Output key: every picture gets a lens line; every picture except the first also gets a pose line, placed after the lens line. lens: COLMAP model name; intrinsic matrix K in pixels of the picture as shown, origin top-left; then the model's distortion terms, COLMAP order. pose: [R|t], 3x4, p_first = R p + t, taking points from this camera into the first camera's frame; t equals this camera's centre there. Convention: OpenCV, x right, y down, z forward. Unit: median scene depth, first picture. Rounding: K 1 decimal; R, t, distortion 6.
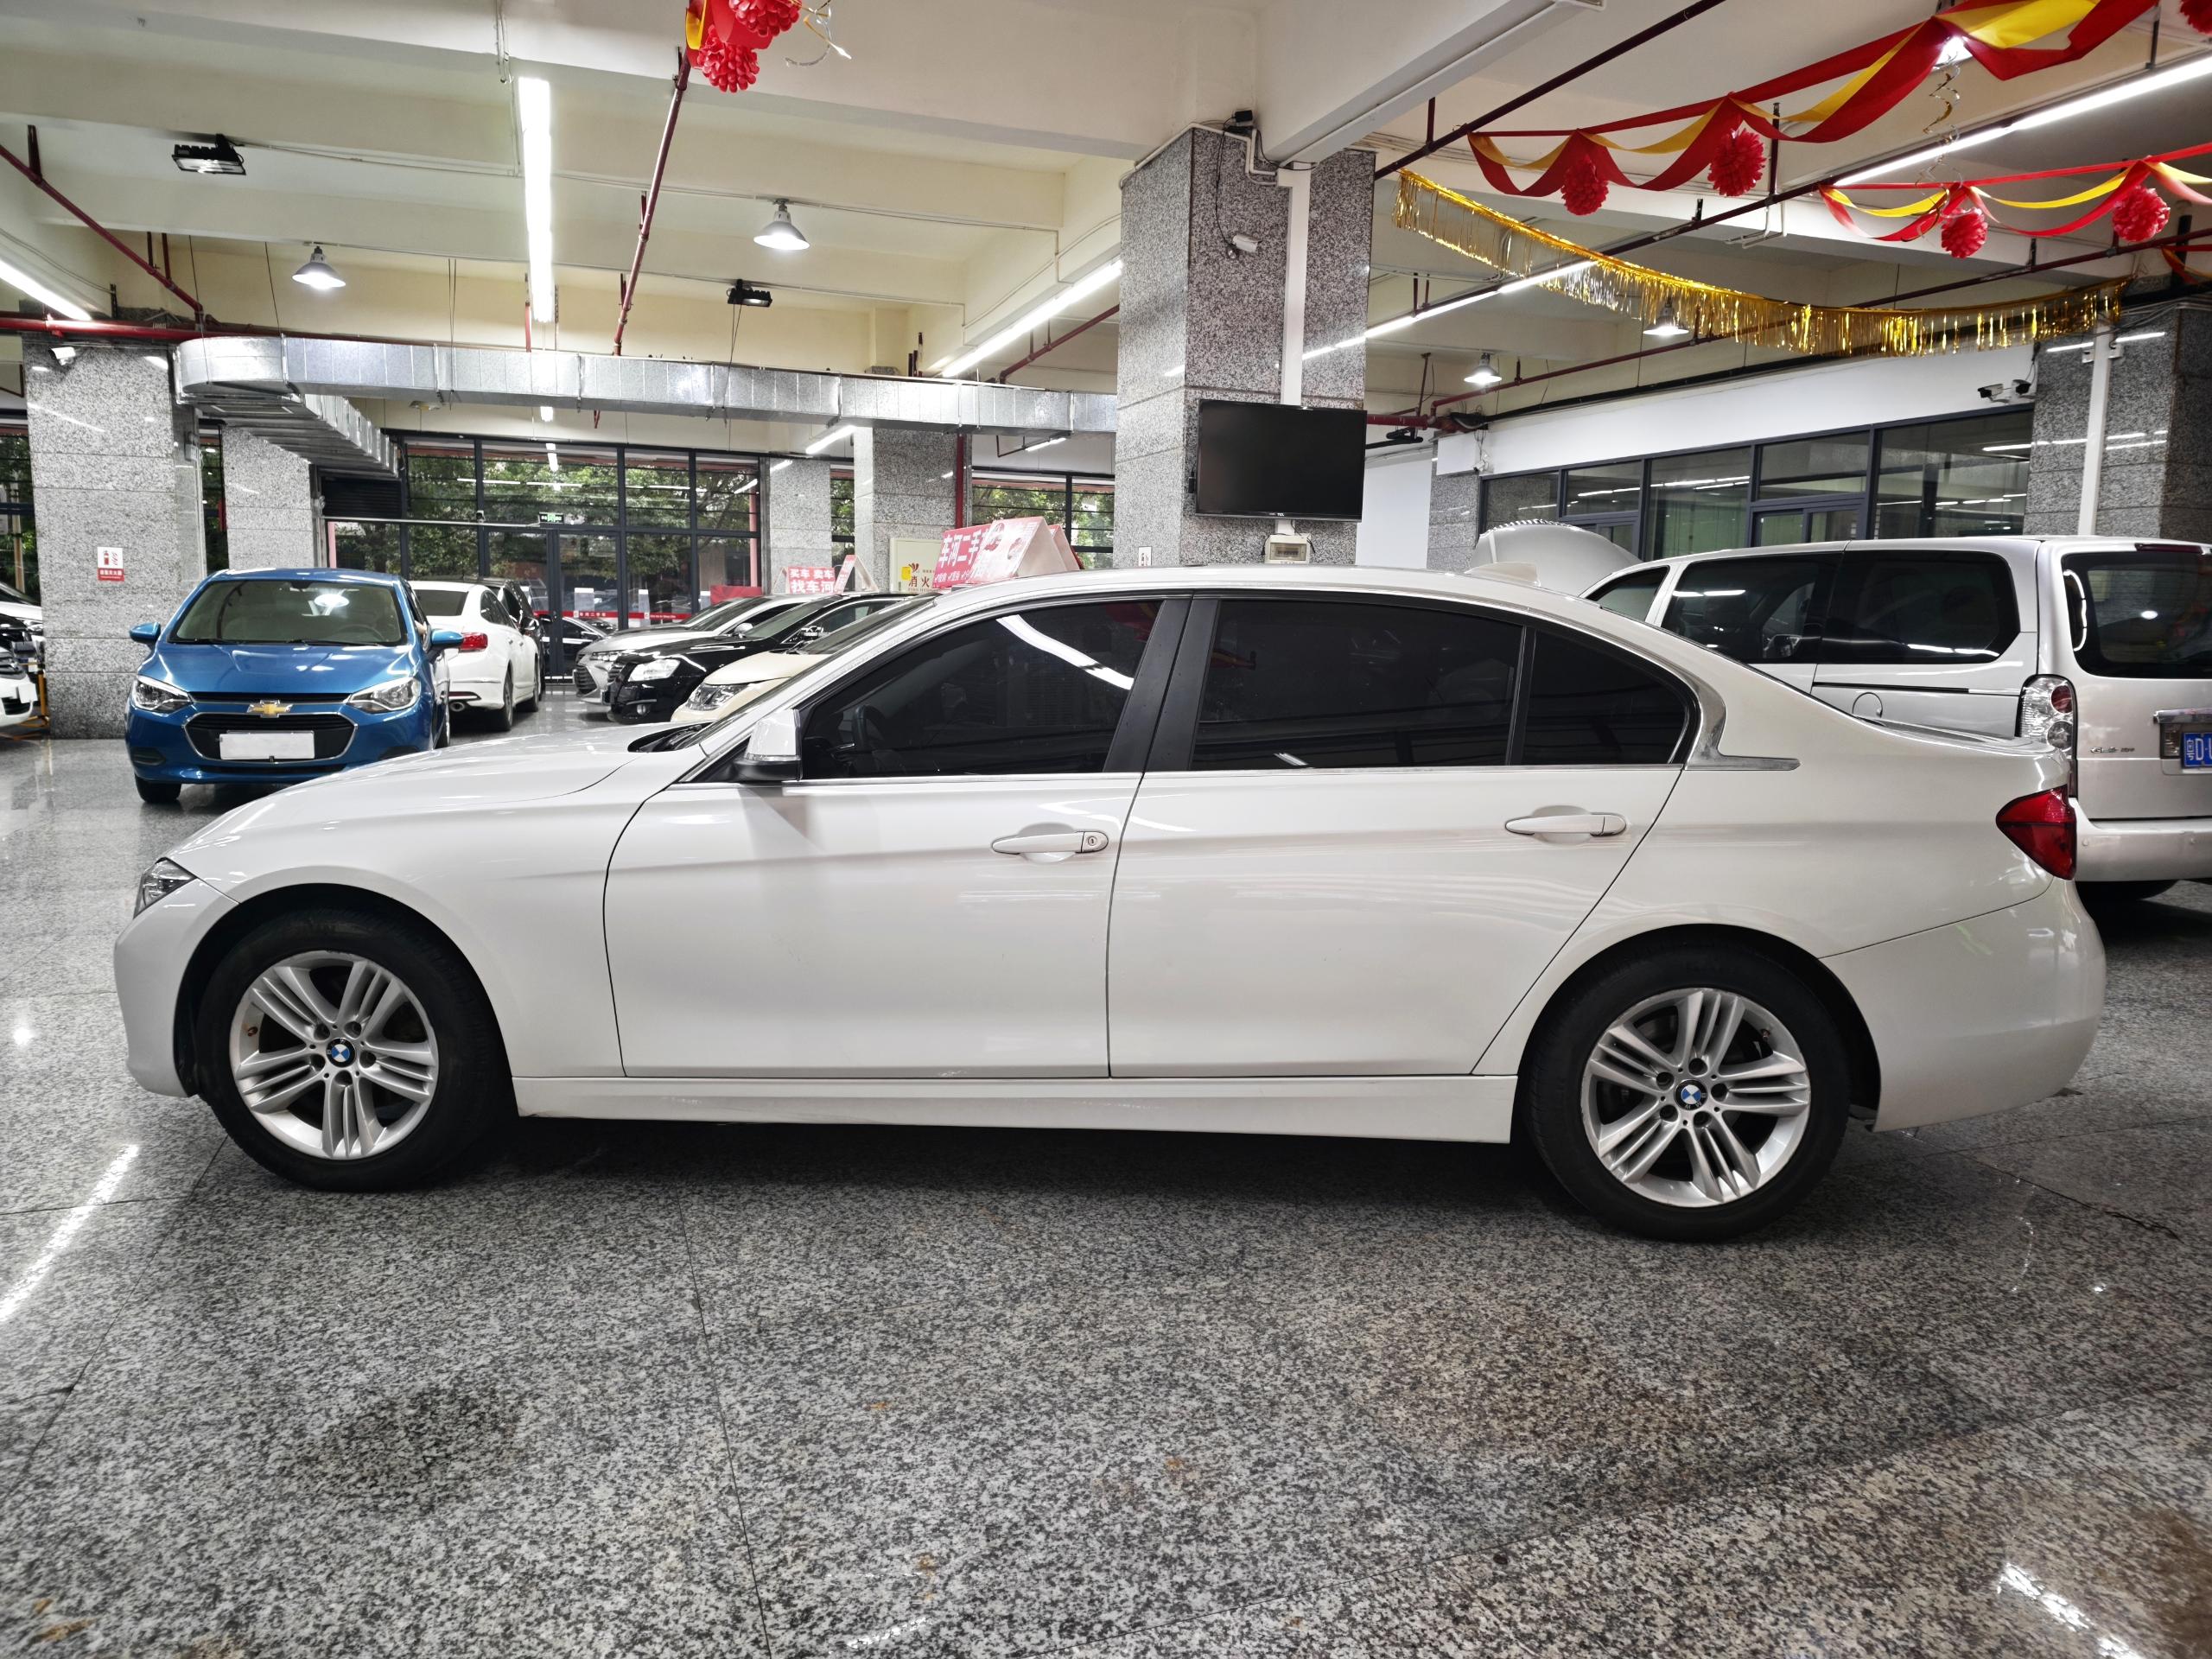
lens RADIAL K [[1502.2, 0, 1106.0], [0, 1502.2, 829.5], [0, 0, 1]] dist [0.028173, -0.044079]
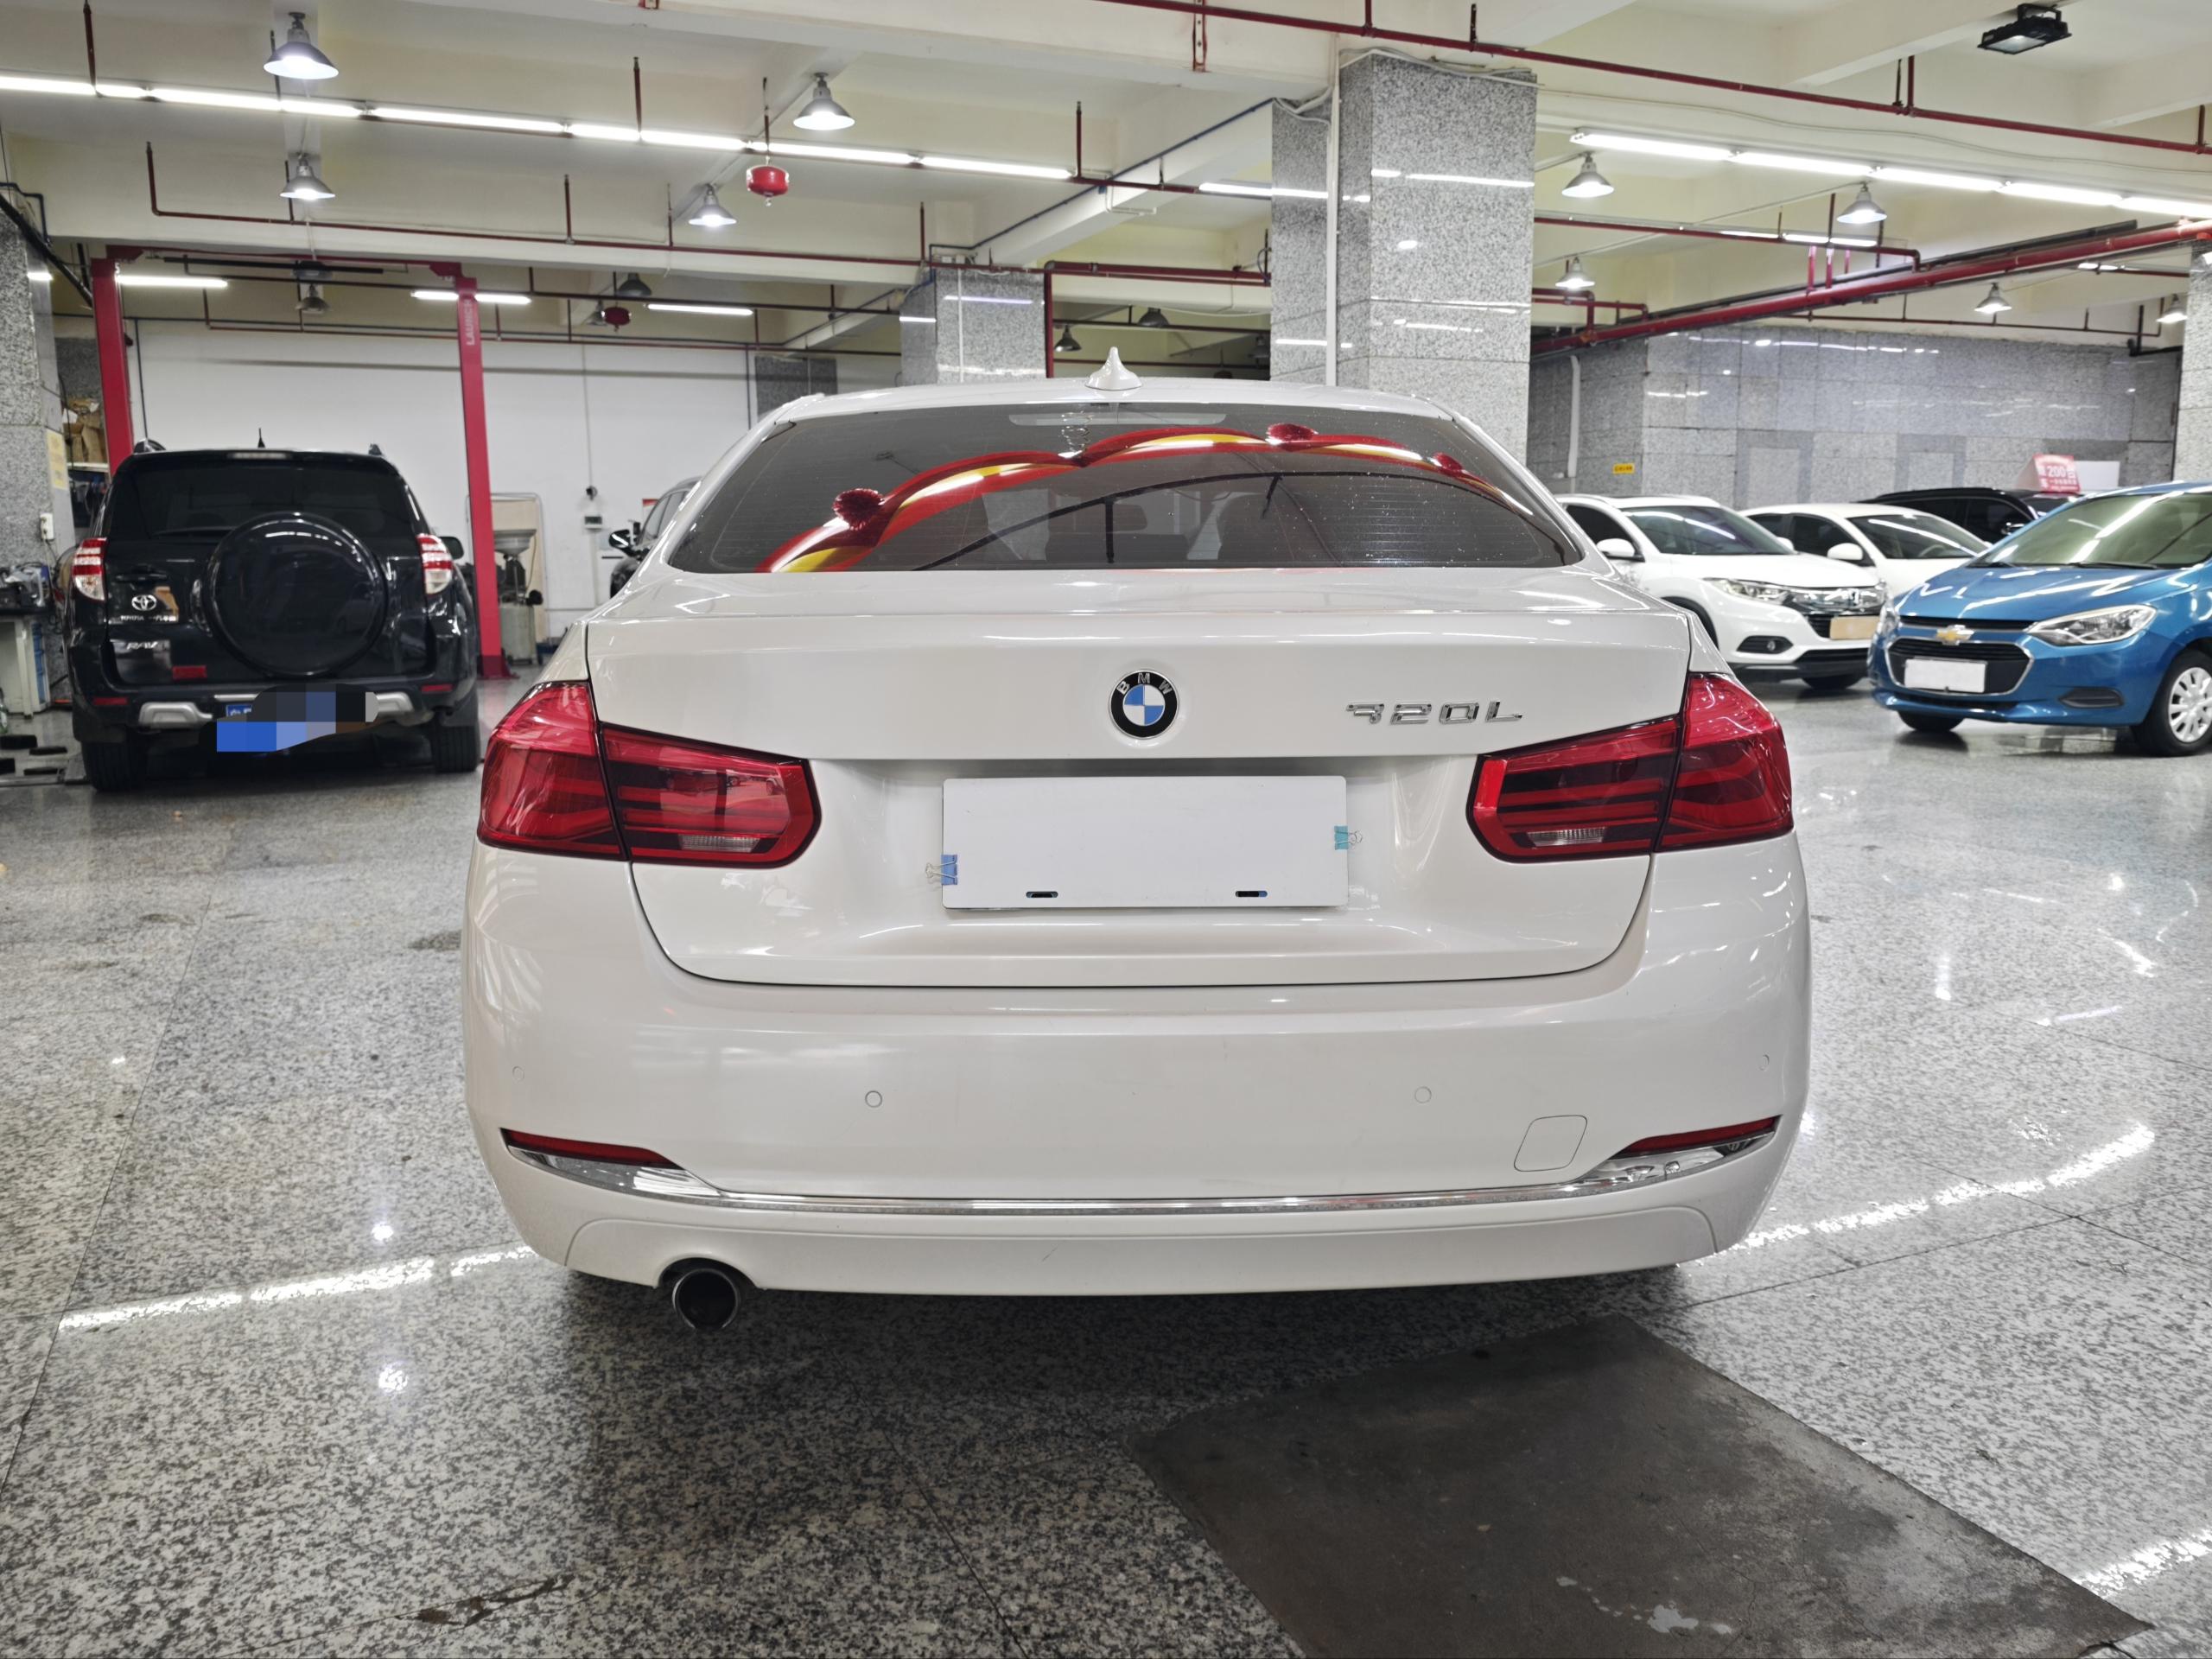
lens RADIAL K [[1696.1, 0, 1106.0], [0, 1696.1, 829.5], [0, 0, 1]] dist [0.028200, -0.055103]
pose [[0.074745, 0.139491, -0.987398, 1.539450], [-0.133582, 0.982645, 0.128707, -0.097196], [0.988215, 0.122278, 0.092081, 1.419062]]
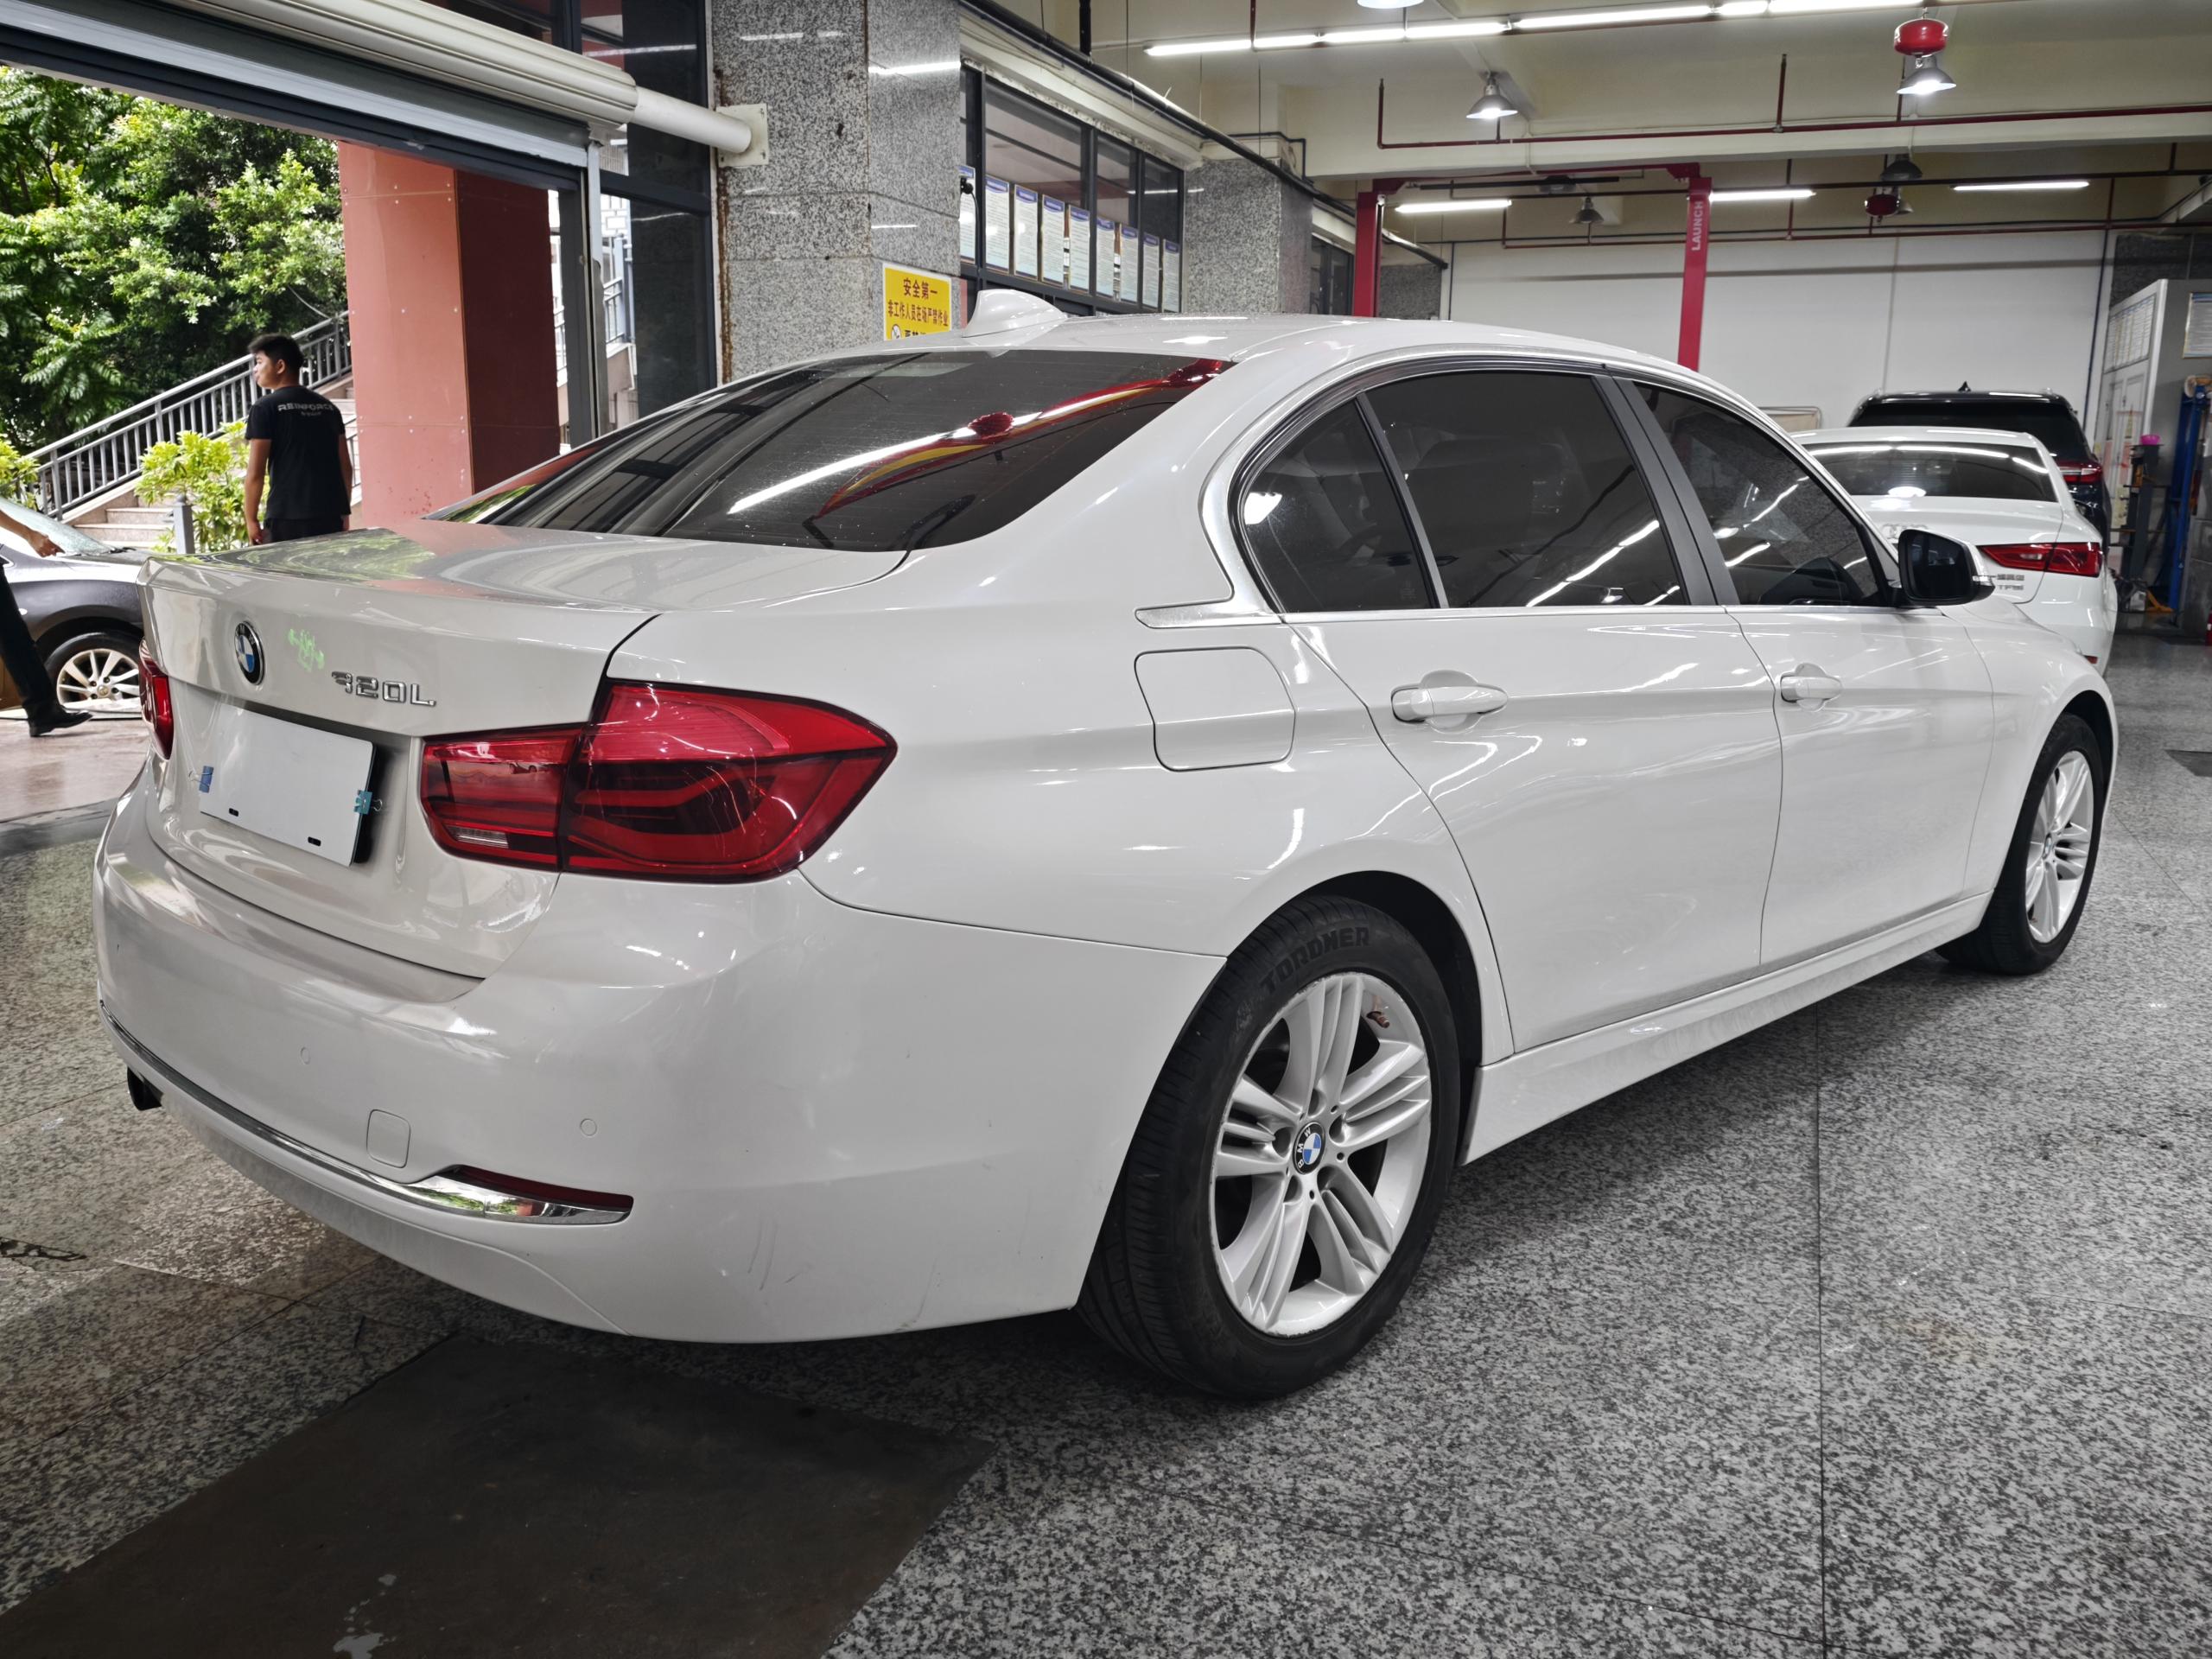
lens RADIAL K [[1814.7, 0, 1106.0], [0, 1814.7, 829.5], [0, 0, 1]] dist [0.029298, -0.046830]
pose [[-0.653394, 0.121834, -0.747149, 1.231317], [-0.133496, 0.952953, 0.272138, -0.258731], [0.745154, 0.277555, -0.606390, 2.288437]]
